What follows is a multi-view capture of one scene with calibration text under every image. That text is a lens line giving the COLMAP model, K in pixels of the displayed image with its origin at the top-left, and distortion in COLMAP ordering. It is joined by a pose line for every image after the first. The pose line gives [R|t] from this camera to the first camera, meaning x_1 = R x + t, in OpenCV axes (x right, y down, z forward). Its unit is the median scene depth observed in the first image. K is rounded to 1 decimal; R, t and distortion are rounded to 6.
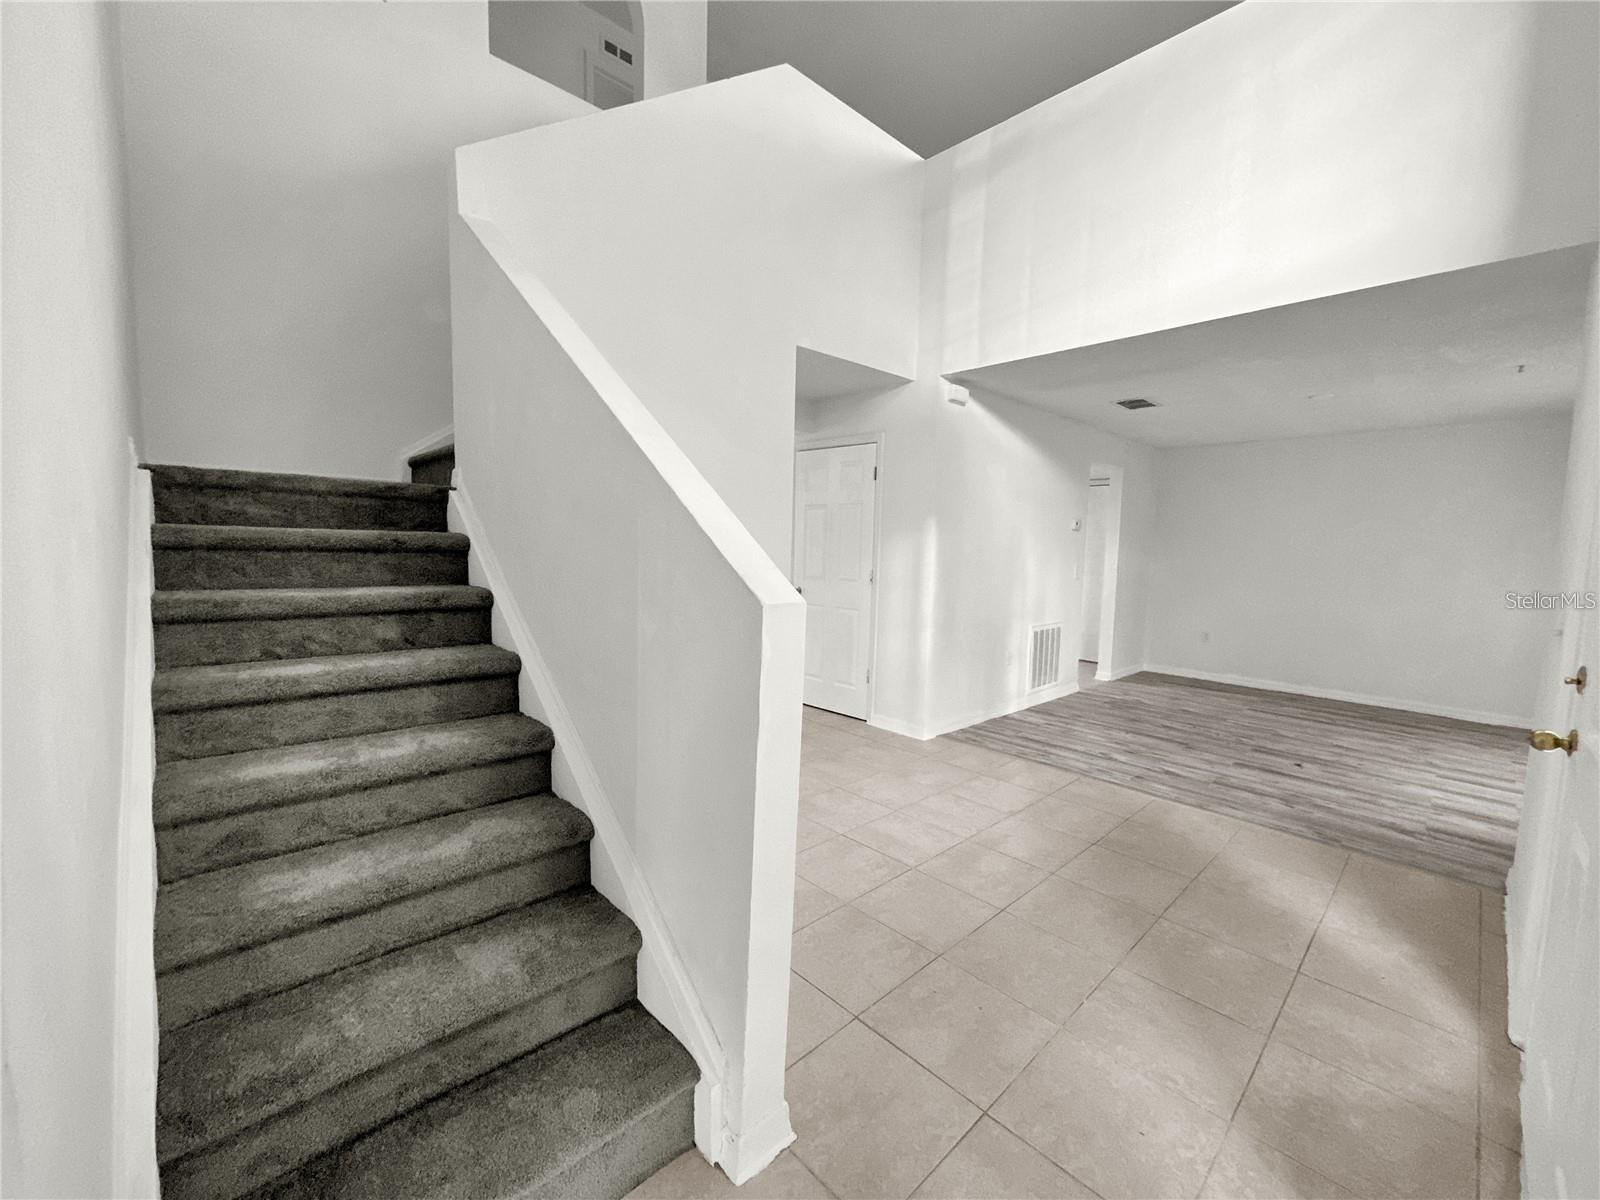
lens RADIAL K [[642.8, 0, 800.0], [0, 642.8, 600.0], [0, 0, 1]] dist [-0.000336, 0.000005]
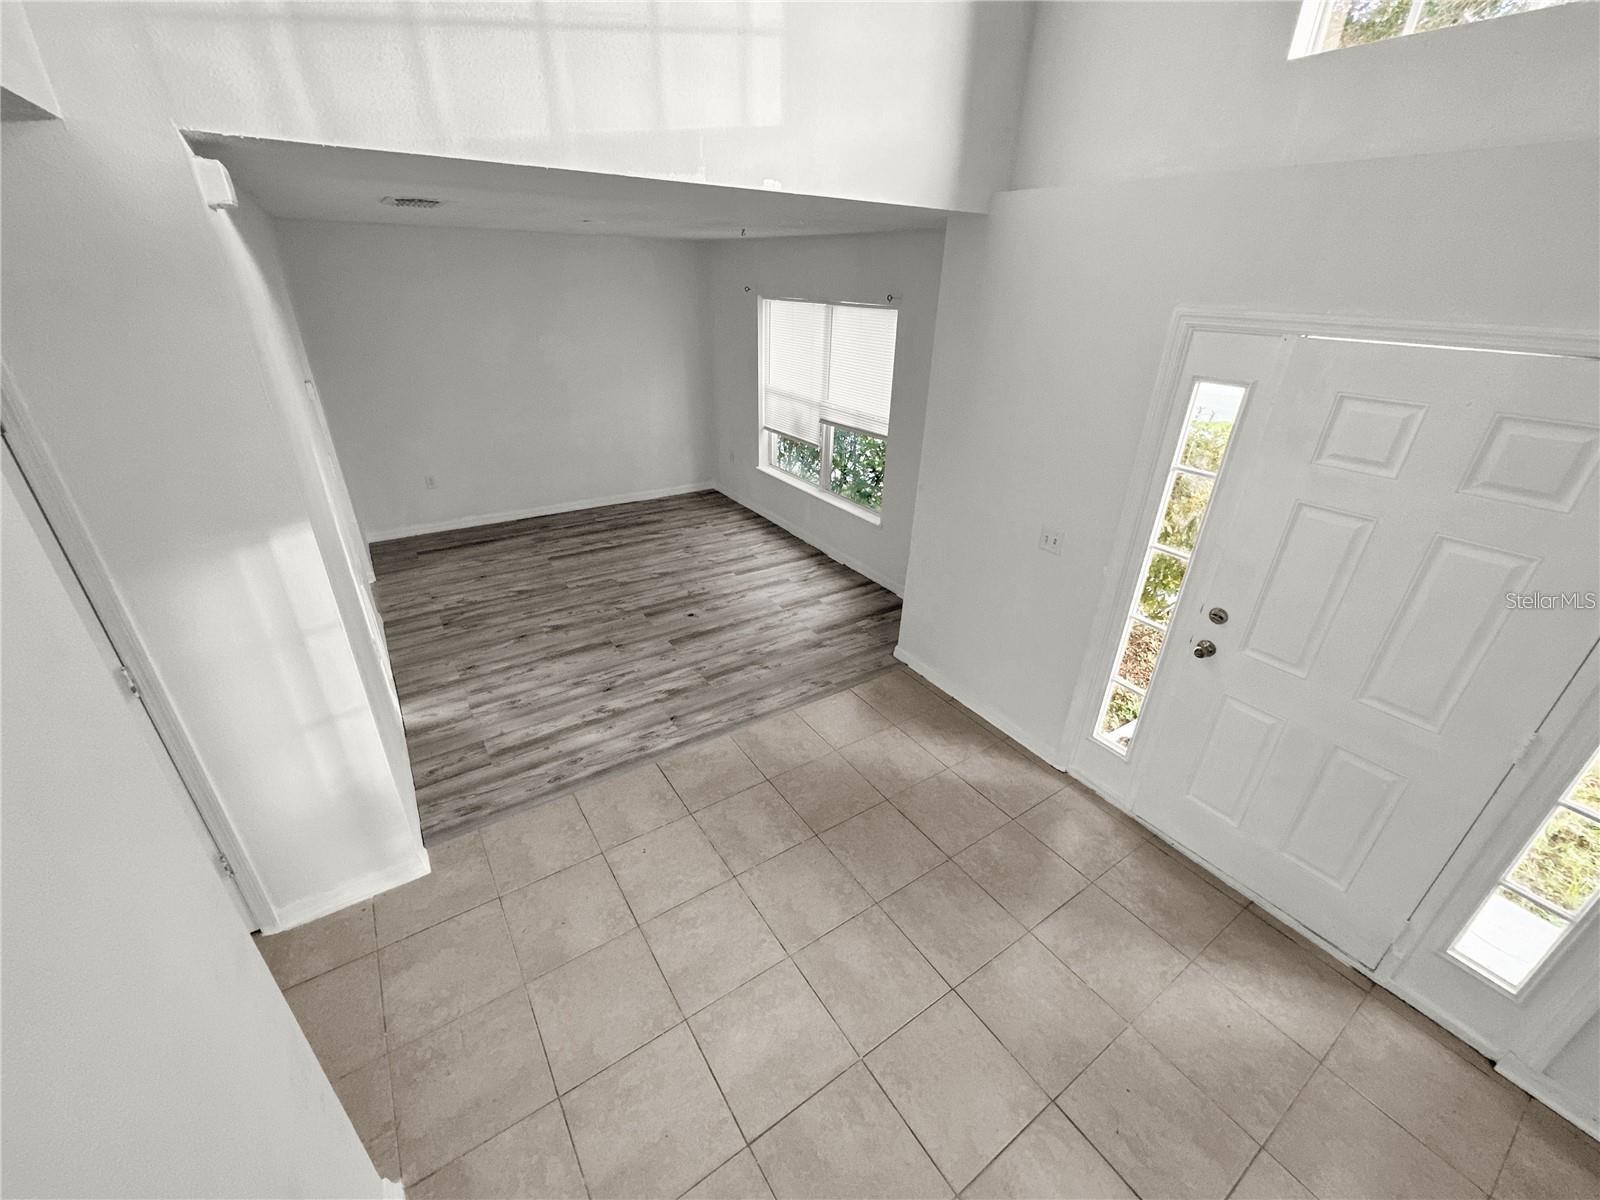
lens RADIAL K [[642.8, 0, 800.0], [0, 642.8, 600.0], [0, 0, 1]] dist [-0.000336, 0.000005]
pose [[0.168376, -0.465463, 0.868904, -0.164304], [0.070298, 0.884915, 0.460418, -0.281141], [-0.983213, -0.016441, 0.181719, 0.630502]]
